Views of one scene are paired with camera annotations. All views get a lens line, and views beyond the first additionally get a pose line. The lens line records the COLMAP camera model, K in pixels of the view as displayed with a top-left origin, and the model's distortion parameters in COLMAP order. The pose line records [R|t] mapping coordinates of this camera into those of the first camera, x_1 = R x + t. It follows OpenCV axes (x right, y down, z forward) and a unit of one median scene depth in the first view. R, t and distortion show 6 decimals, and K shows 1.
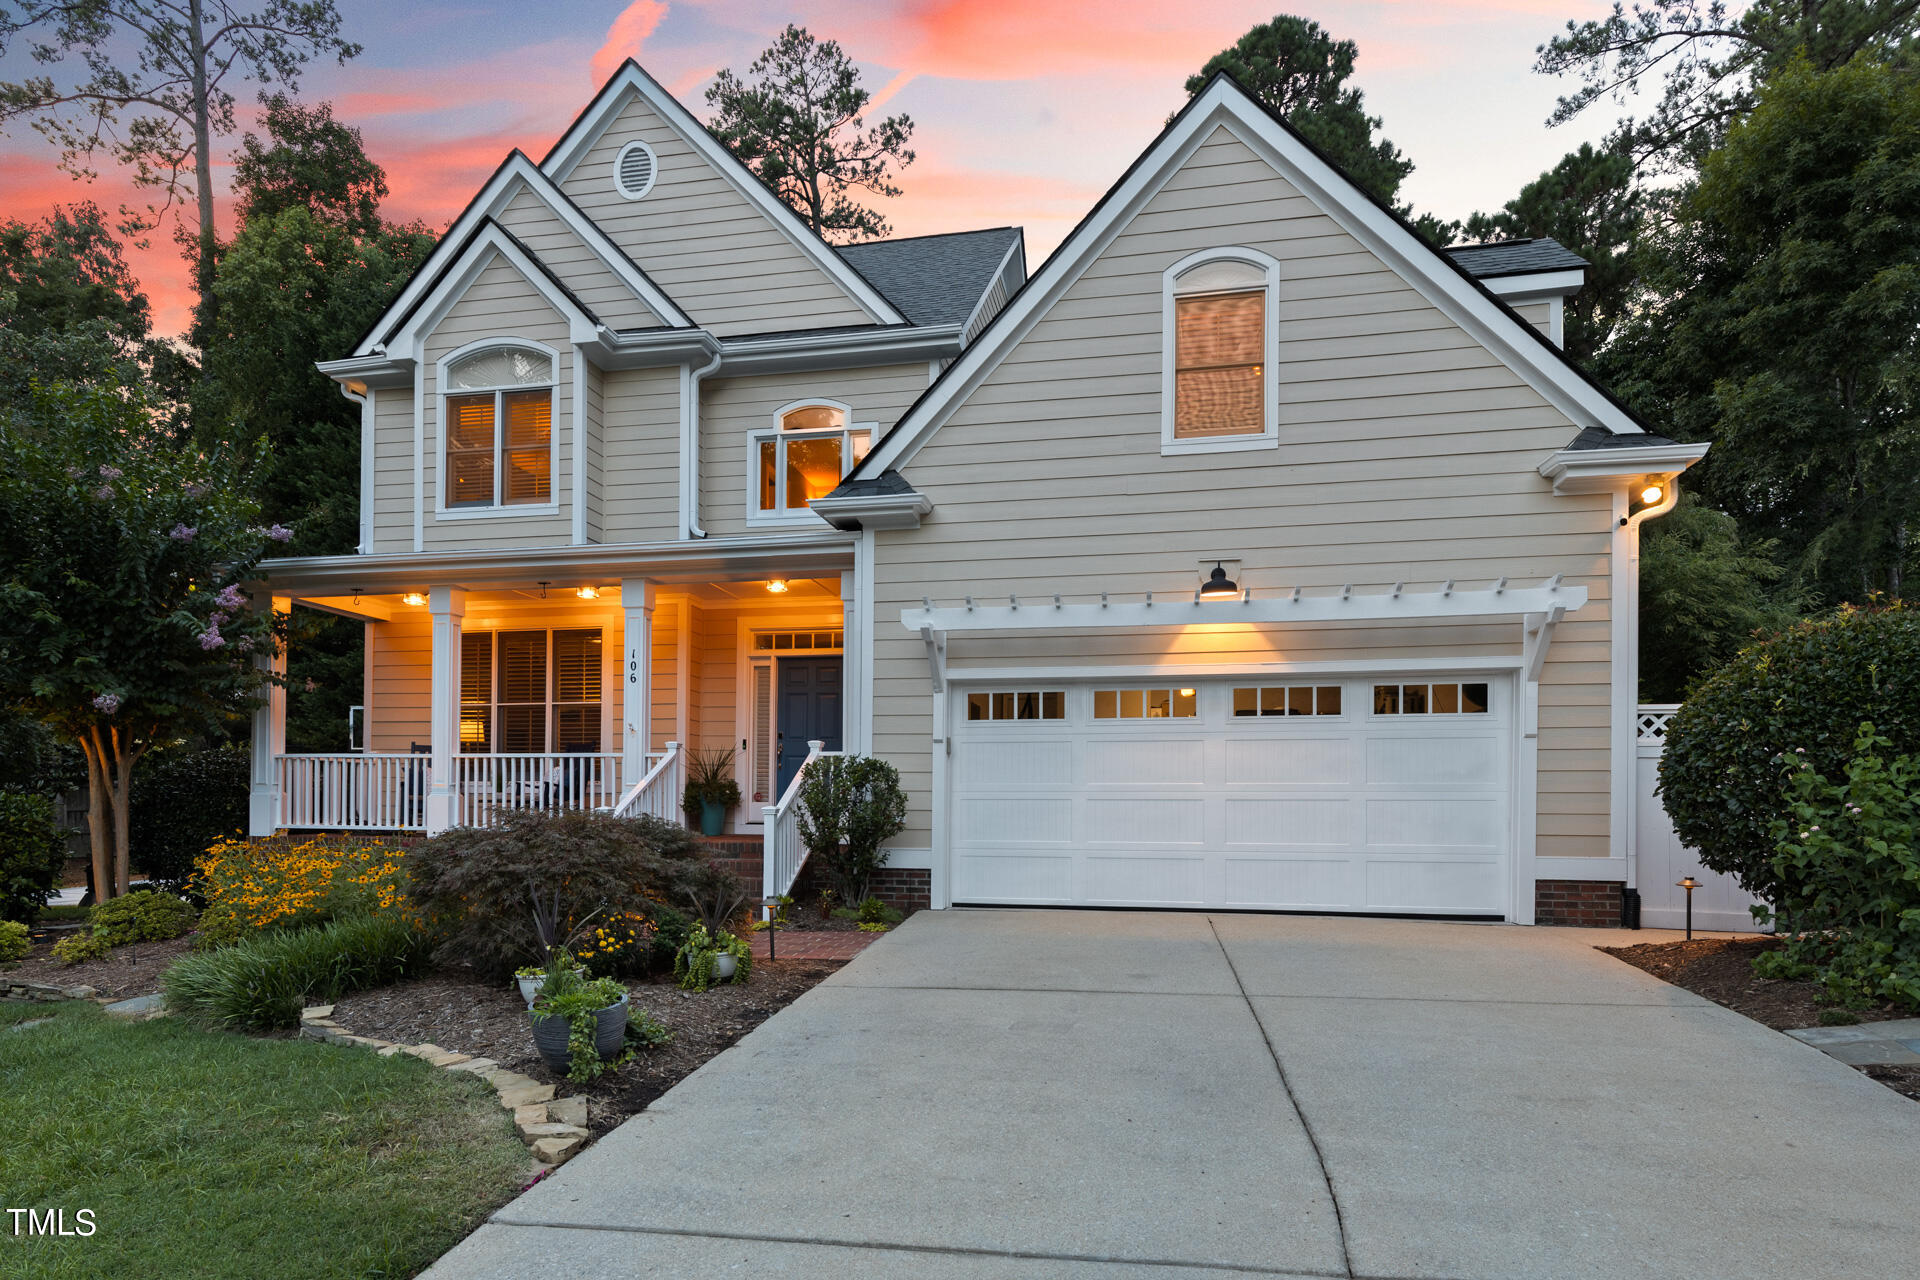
lens RADIAL K [[1155.7, 0, 960.0], [0, 1155.7, 640.0], [0, 0, 1]] dist [0.000438, -0.000481]
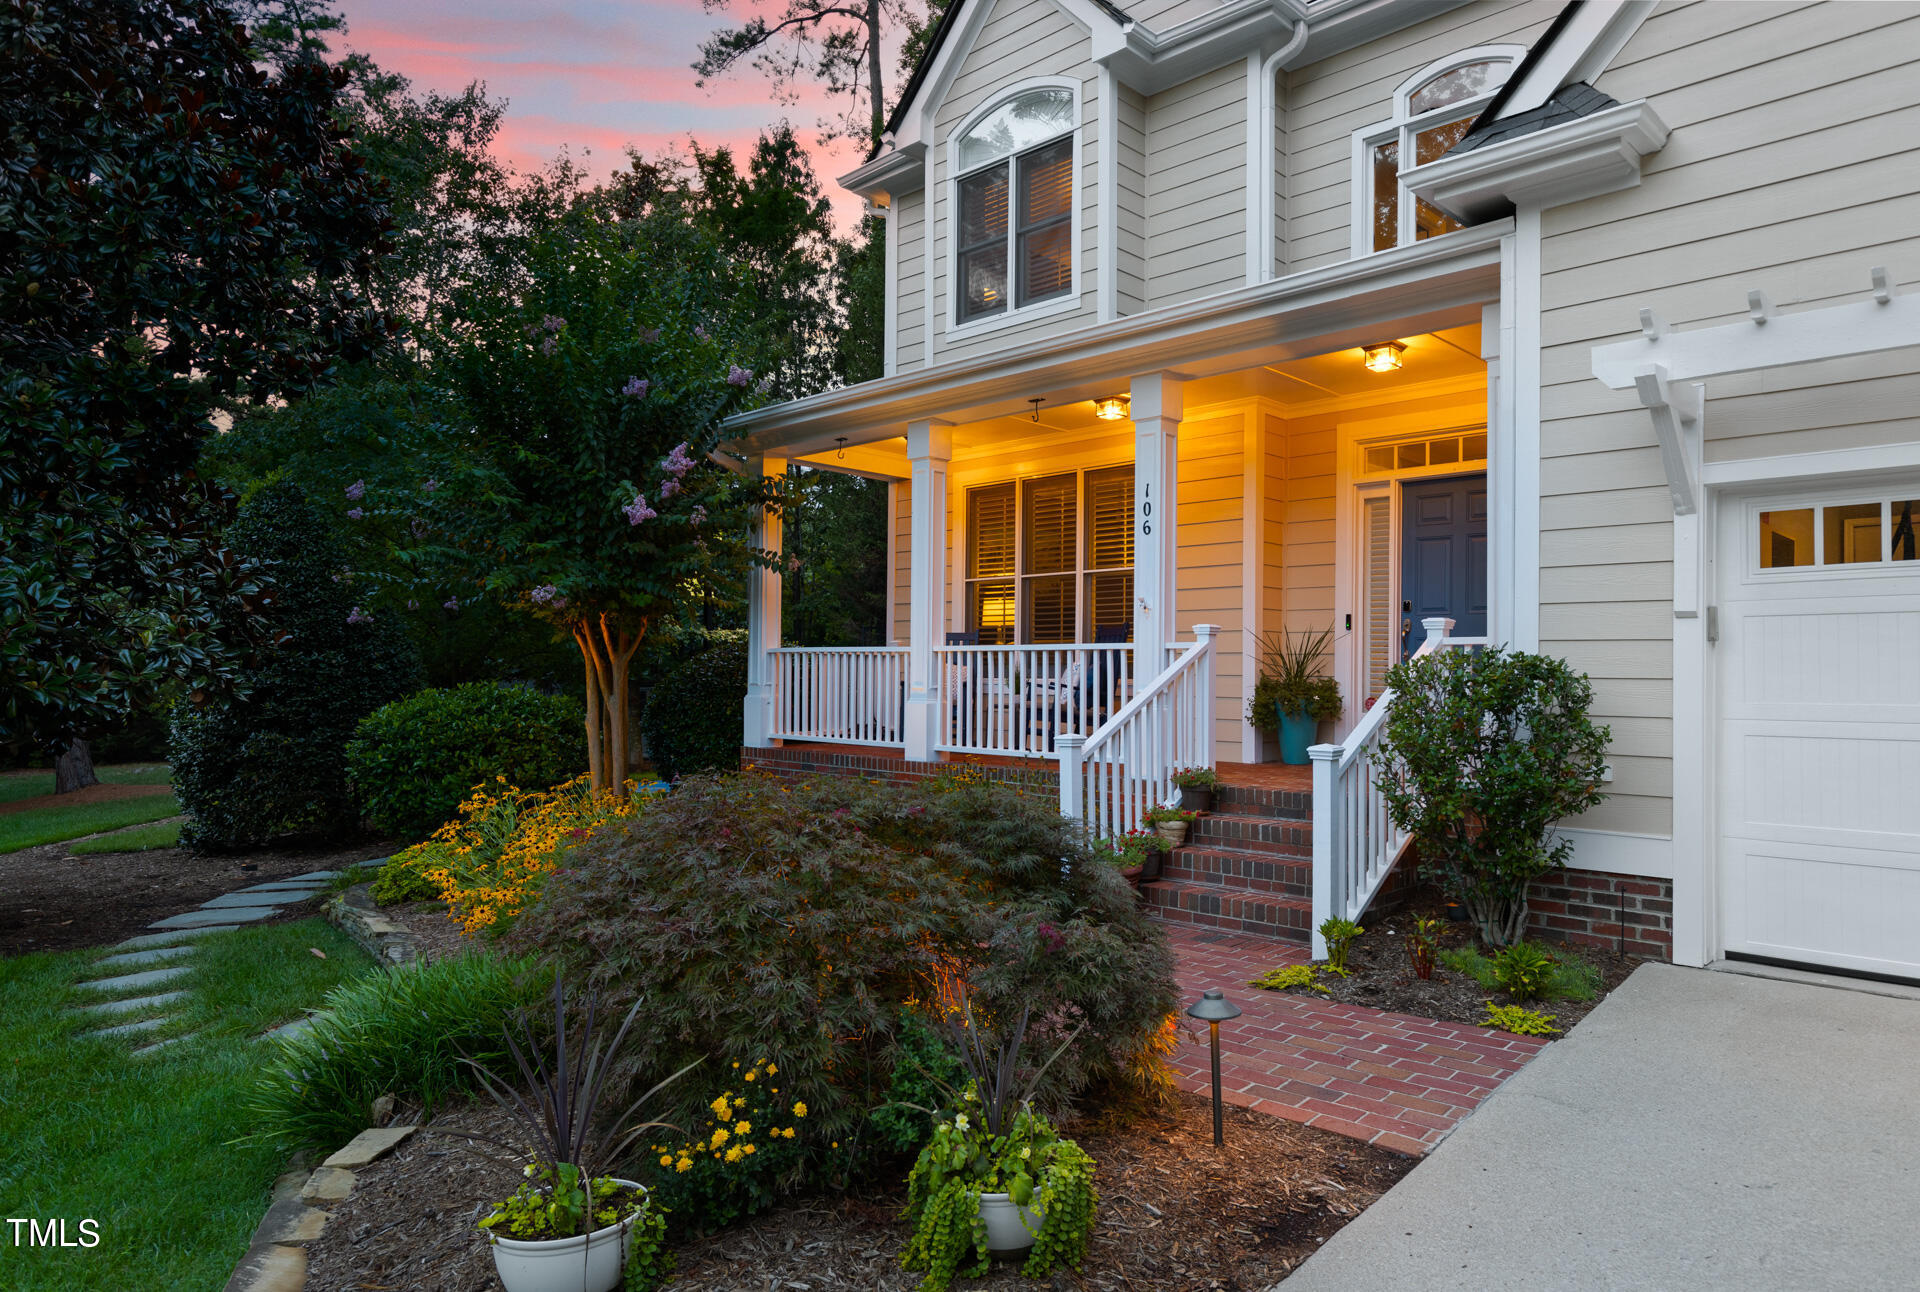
lens RADIAL K [[1255.0, 0, 960.0], [0, 1255.0, 646.0], [0, 0, 1]] dist [0.012375, -0.001182]
pose [[0.841150, -0.013187, -0.540641, 0.008259], [0.077103, 0.992414, 0.095753, 0.021263], [0.535278, -0.122228, 0.835786, 0.316185]]
